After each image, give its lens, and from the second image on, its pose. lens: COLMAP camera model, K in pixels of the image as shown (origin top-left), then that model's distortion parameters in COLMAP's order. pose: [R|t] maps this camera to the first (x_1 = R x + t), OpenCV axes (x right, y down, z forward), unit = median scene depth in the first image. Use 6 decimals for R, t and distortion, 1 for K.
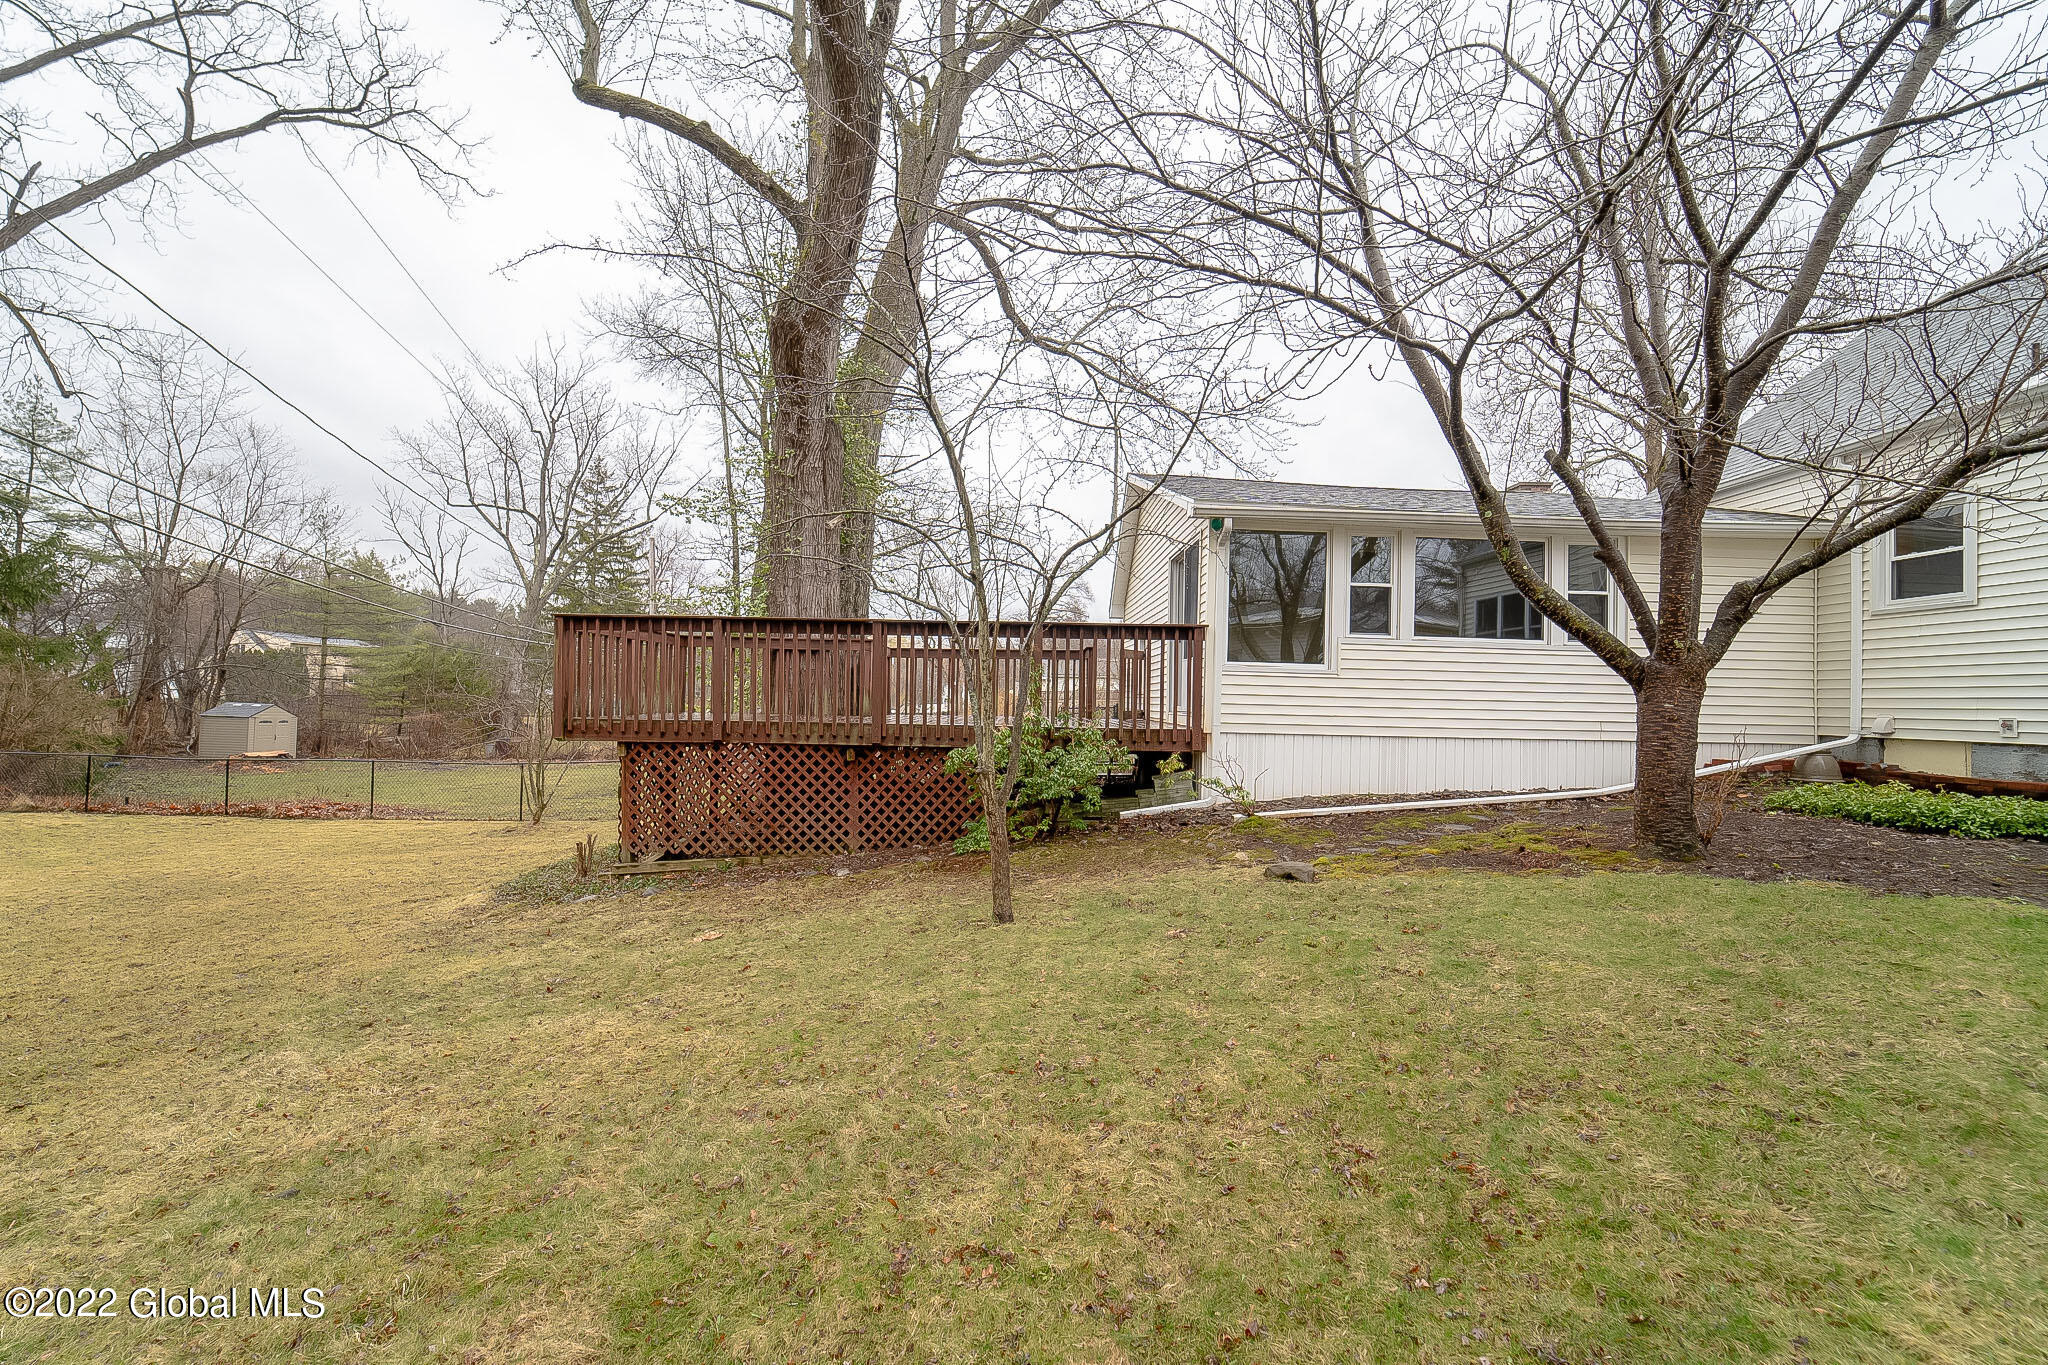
lens RADIAL K [[824.4, 0, 1028.8], [0, 824.4, 700.8], [0, 0, 1]] dist [0.000891, -0.001095]
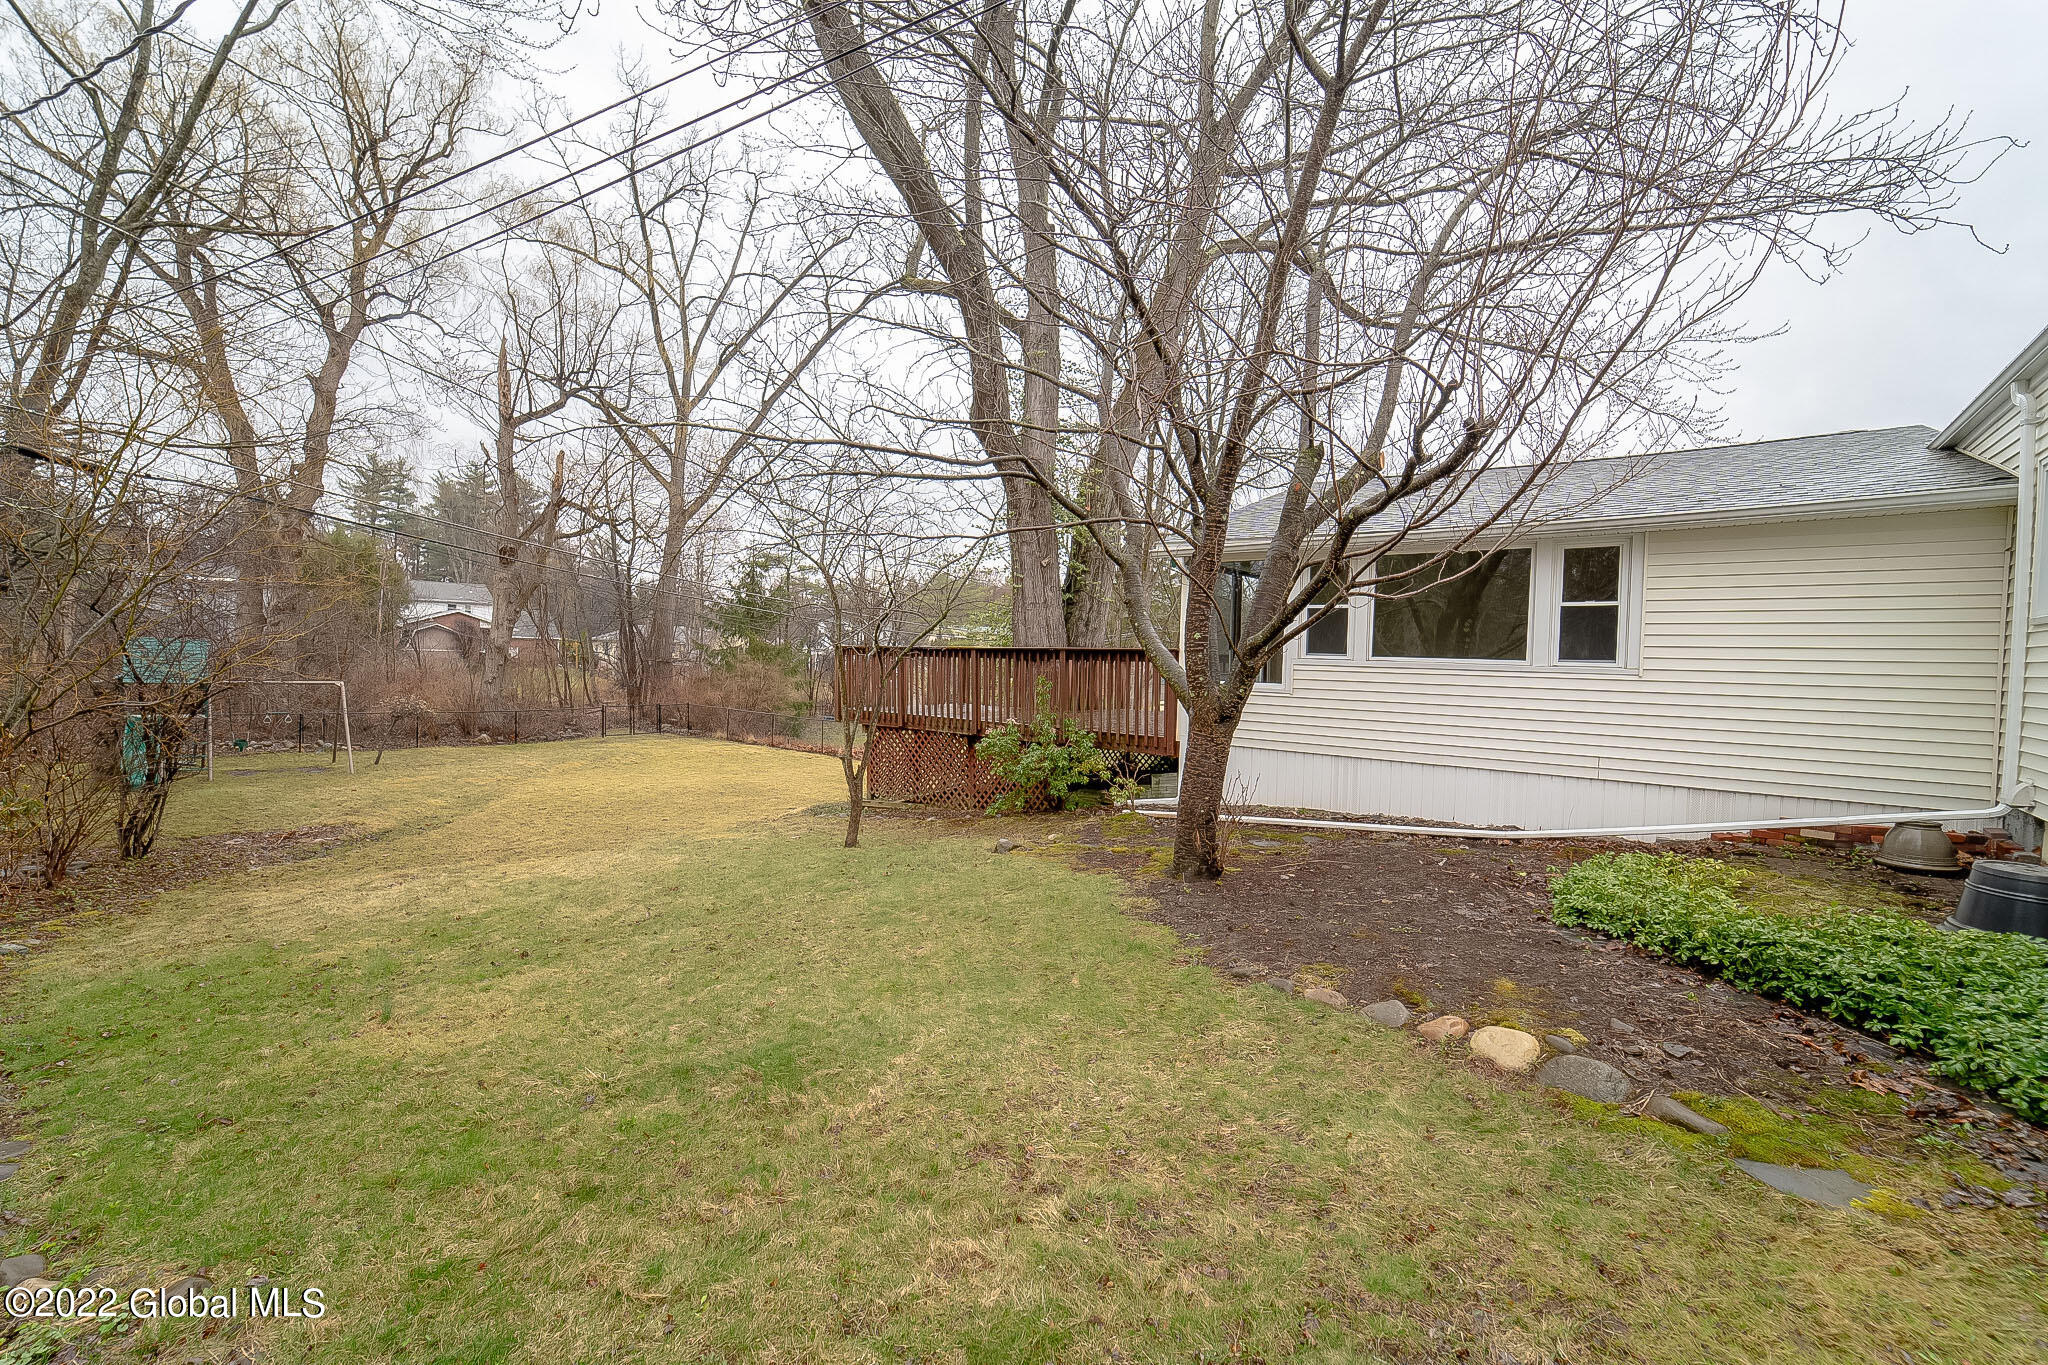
lens RADIAL K [[824.4, 0, 1028.8], [0, 824.4, 700.8], [0, 0, 1]] dist [0.000891, -0.001095]
pose [[0.764579, 0.030519, -0.643808, 0.373656], [-0.000334, 0.998897, 0.046955, -0.034007], [0.644530, -0.035686, 0.763745, -0.009511]]
